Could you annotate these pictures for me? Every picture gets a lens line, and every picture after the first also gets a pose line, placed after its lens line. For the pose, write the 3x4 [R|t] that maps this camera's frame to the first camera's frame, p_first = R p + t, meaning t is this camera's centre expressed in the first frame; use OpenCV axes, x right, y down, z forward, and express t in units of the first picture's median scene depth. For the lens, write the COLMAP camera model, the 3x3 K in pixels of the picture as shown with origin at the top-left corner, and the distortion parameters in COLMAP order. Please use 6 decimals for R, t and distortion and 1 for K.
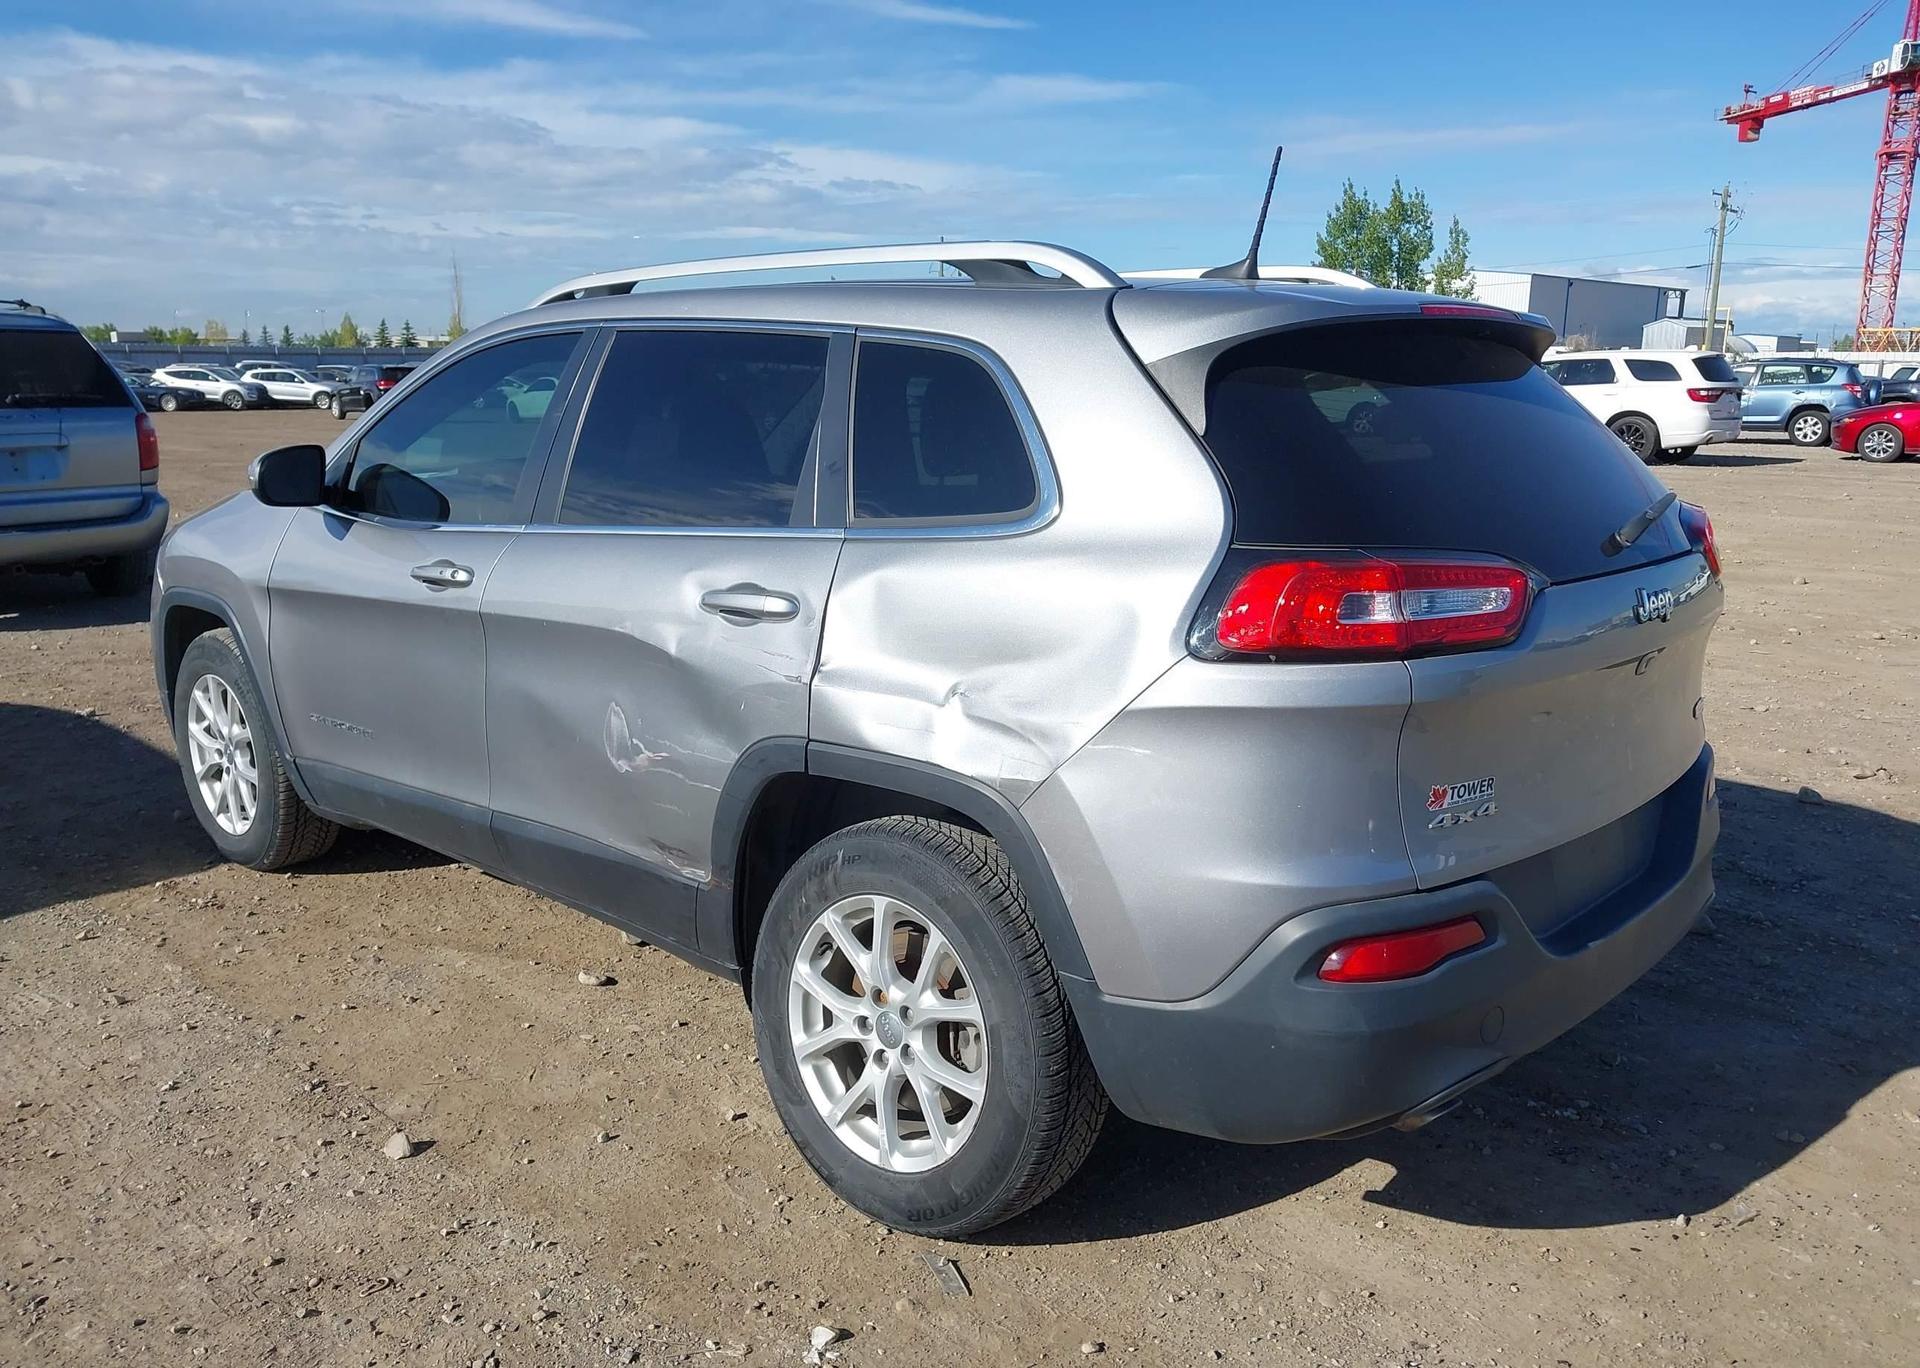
lens RADIAL K [[1494.3, 0, 951.5], [0, 1494.3, 663.4], [0, 0, 1]] dist [0.004879, -0.004473]
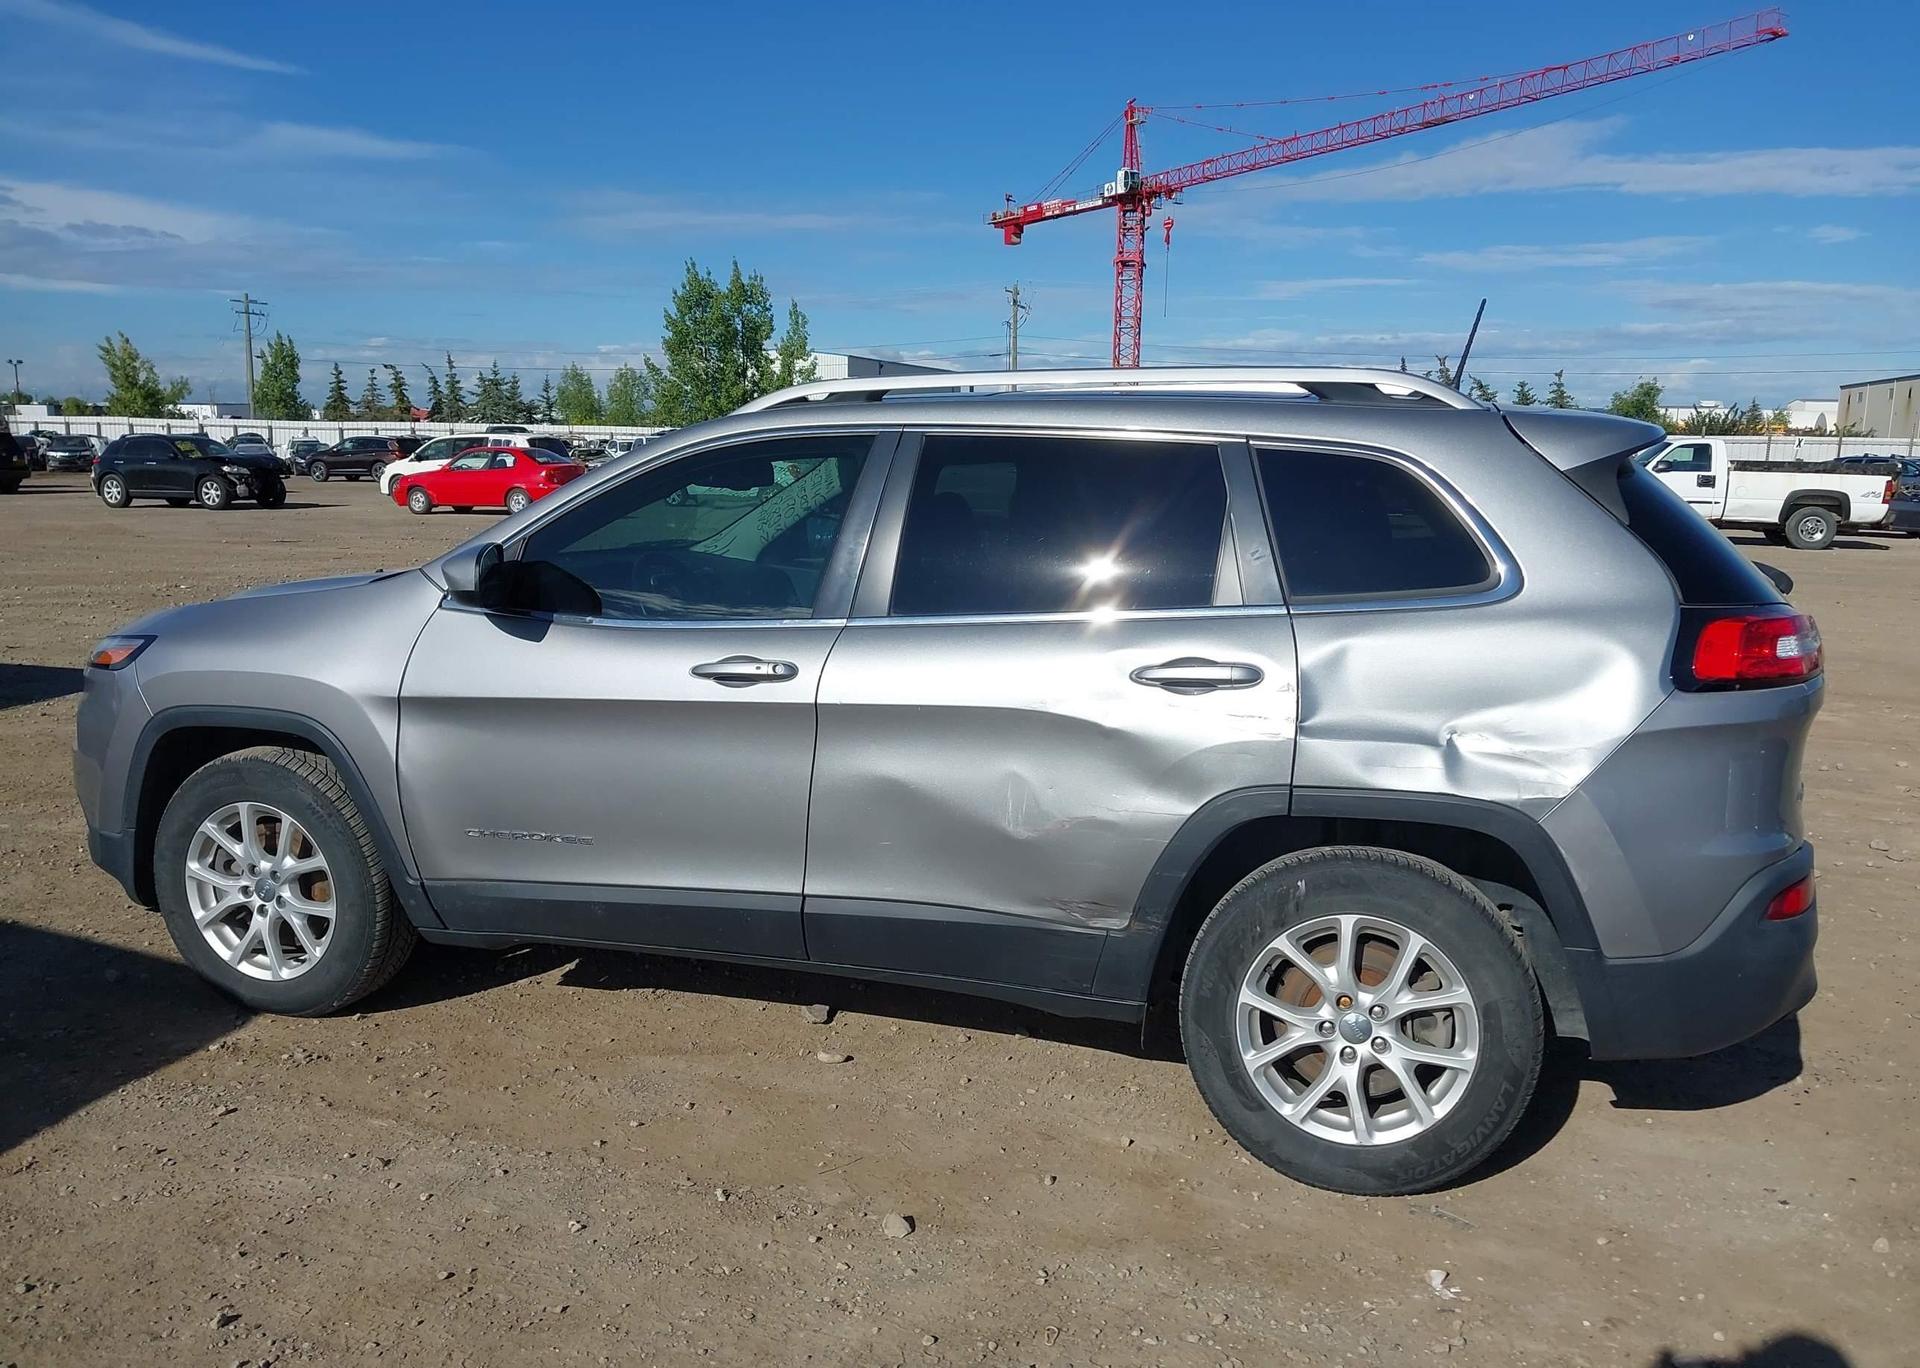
lens RADIAL K [[1499.0, 0, 950.2], [0, 1499.0, 679.7], [0, 0, 1]] dist [-0.000759, -0.001938]
pose [[0.911453, -0.056805, 0.407465, -0.822711], [0.071555, 0.997215, -0.021040, -0.028841], [-0.405135, 0.048333, 0.912979, 0.031419]]
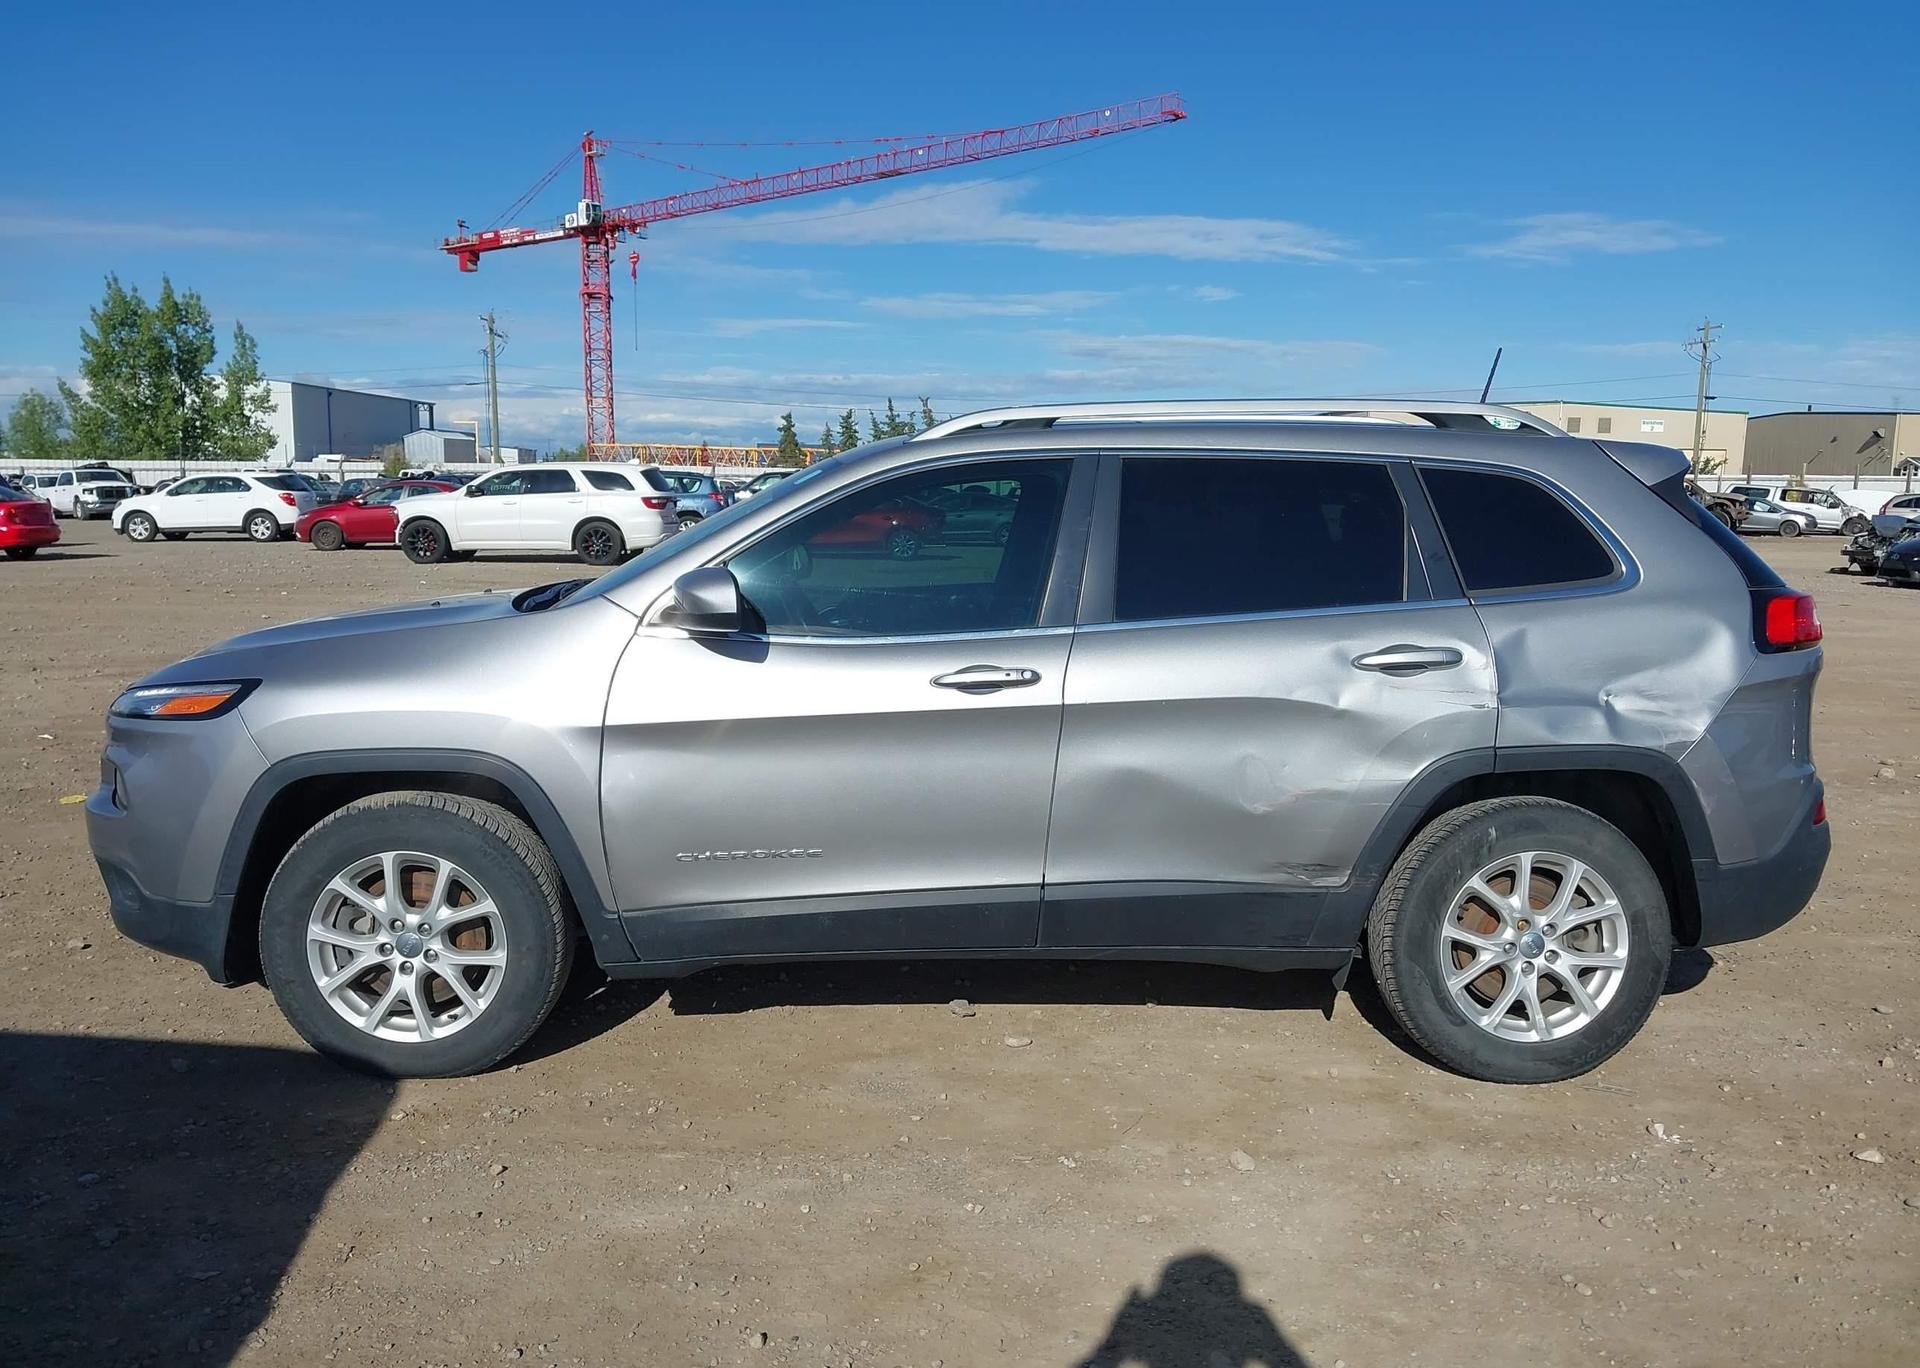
lens RADIAL K [[1494.3, 0, 951.5], [0, 1494.3, 663.4], [0, 0, 1]] dist [0.004879, -0.004473]
pose [[0.722945, -0.081765, 0.686051, -1.441720], [0.129759, 0.991371, -0.018583, -0.070435], [-0.678612, 0.102456, 0.727316, 0.310998]]
